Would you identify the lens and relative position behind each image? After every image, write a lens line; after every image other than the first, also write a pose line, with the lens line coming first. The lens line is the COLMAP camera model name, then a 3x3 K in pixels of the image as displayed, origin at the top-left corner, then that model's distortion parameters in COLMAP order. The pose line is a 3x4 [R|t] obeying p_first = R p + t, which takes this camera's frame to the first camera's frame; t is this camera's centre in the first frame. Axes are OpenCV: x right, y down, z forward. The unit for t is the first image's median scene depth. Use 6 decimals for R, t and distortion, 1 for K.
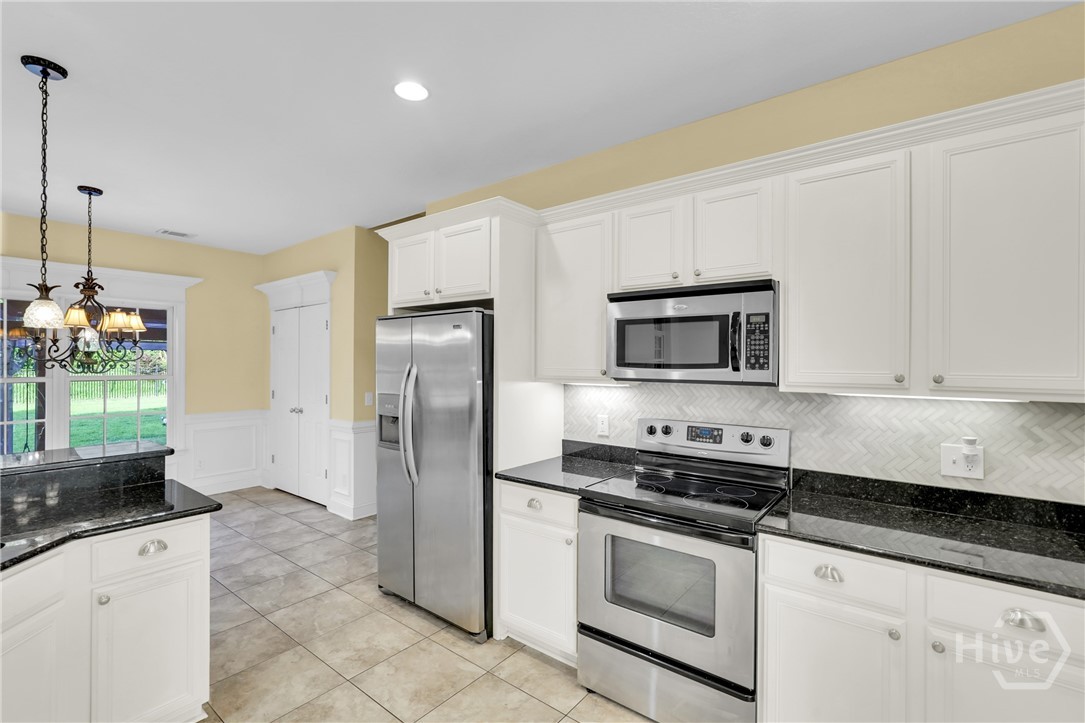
lens RADIAL K [[485.6, 0, 542.5], [0, 485.6, 361.5], [0, 0, 1]] dist [-0.003203, 0.000045]
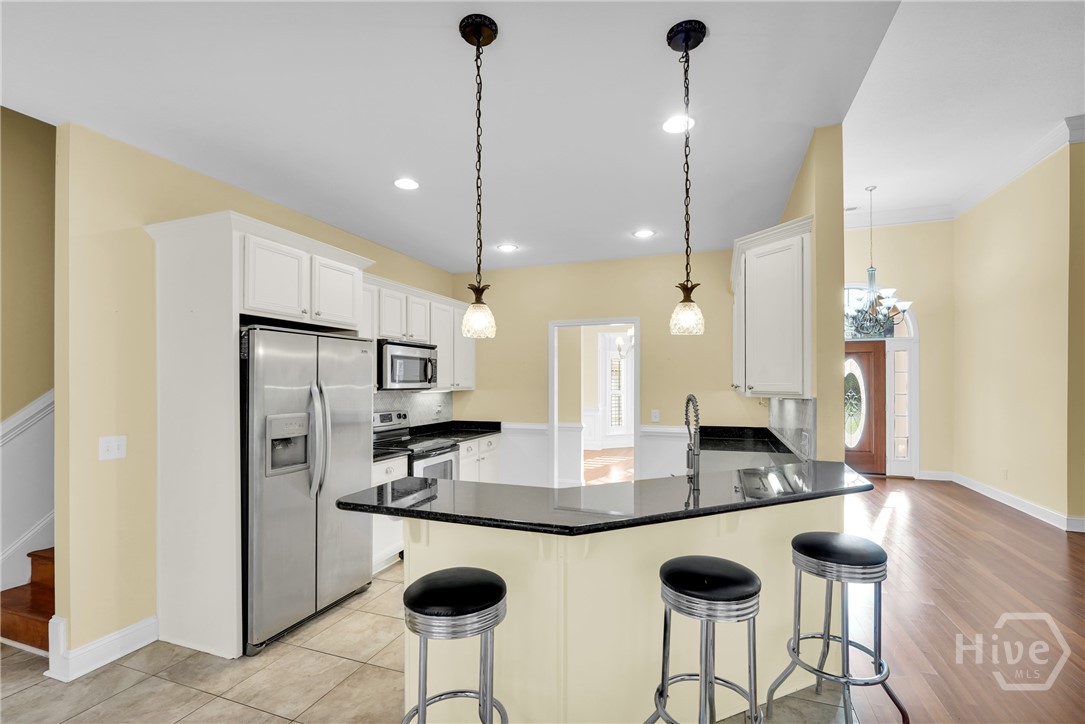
lens RADIAL K [[480.9, 0, 536.3], [0, 480.9, 383.6], [0, 0, 1]] dist [-0.009260, 0.000042]
pose [[-0.296789, -0.008491, 0.954905, -1.547624], [0.000149, 0.999960, 0.008938, 0.001552], [-0.954943, 0.002795, -0.296776, 0.961741]]
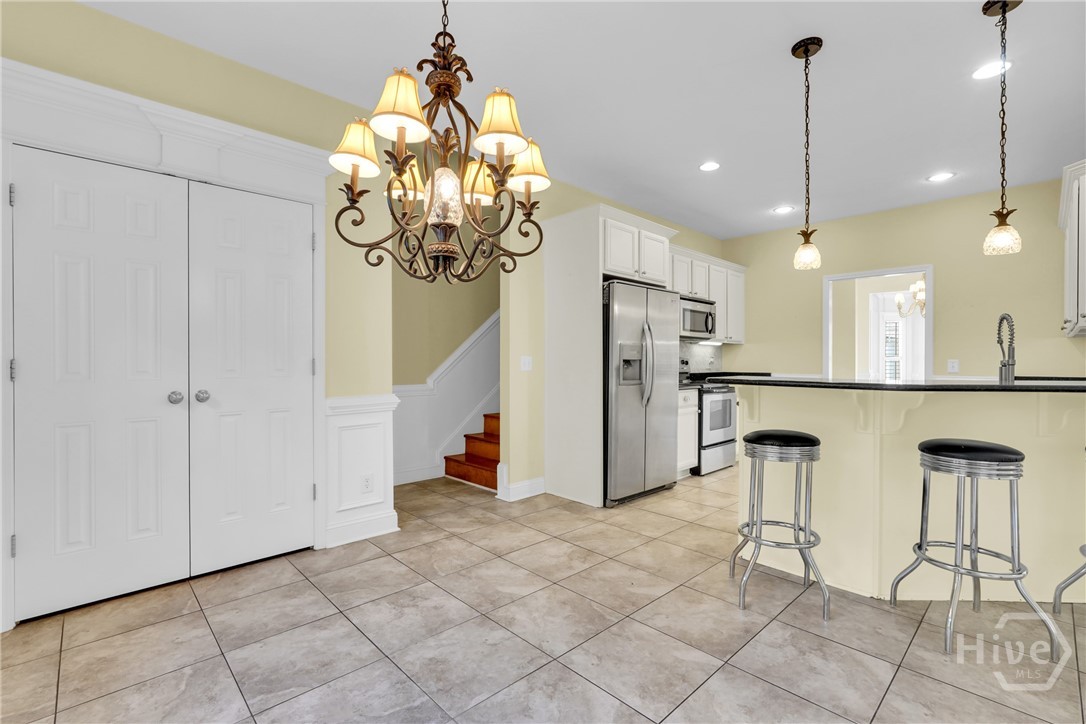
lens RADIAL K [[485.1, 0, 541.9], [0, 485.1, 361.9], [0, 0, 1]] dist [-0.018487, 0.008823]
pose [[0.145806, -0.006027, 0.989295, -1.910642], [-0.003158, 0.999974, 0.006558, 0.129310], [-0.989308, -0.004080, 0.145783, 1.229537]]
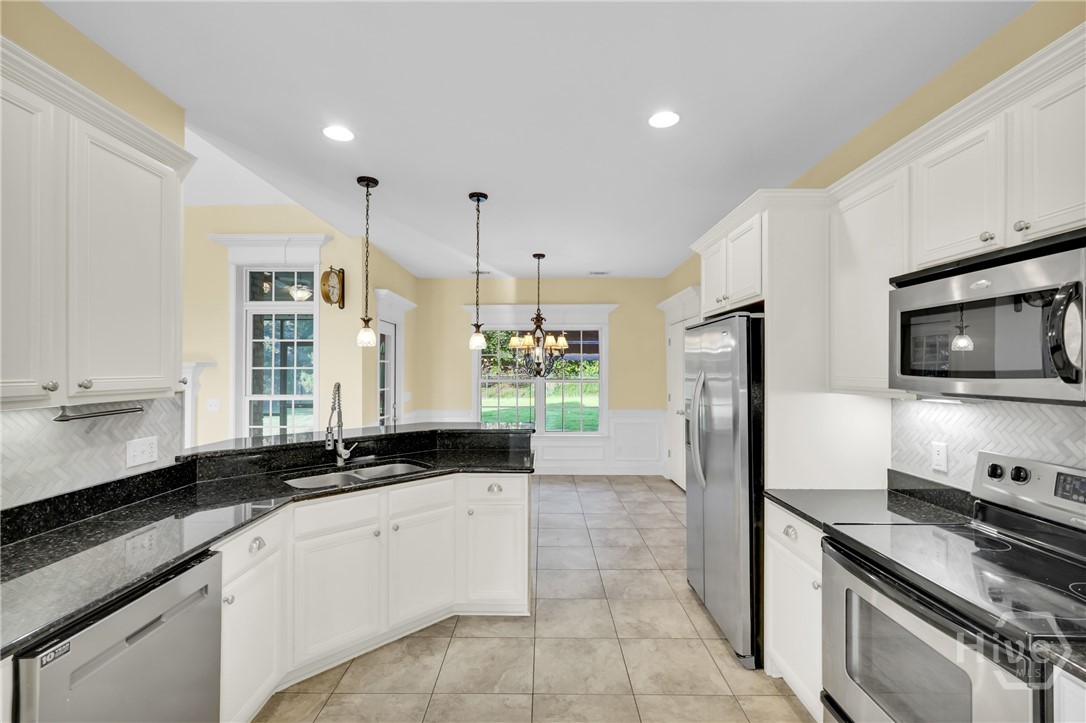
lens RADIAL K [[485.1, 0, 541.9], [0, 485.1, 361.4], [0, 0, 1]] dist [-0.018487, 0.008823]
pose [[0.616495, -0.013600, -0.787241, 0.374128], [0.001003, 0.999864, -0.016488, 0.001504], [0.787358, 0.009376, 0.616424, 0.109041]]
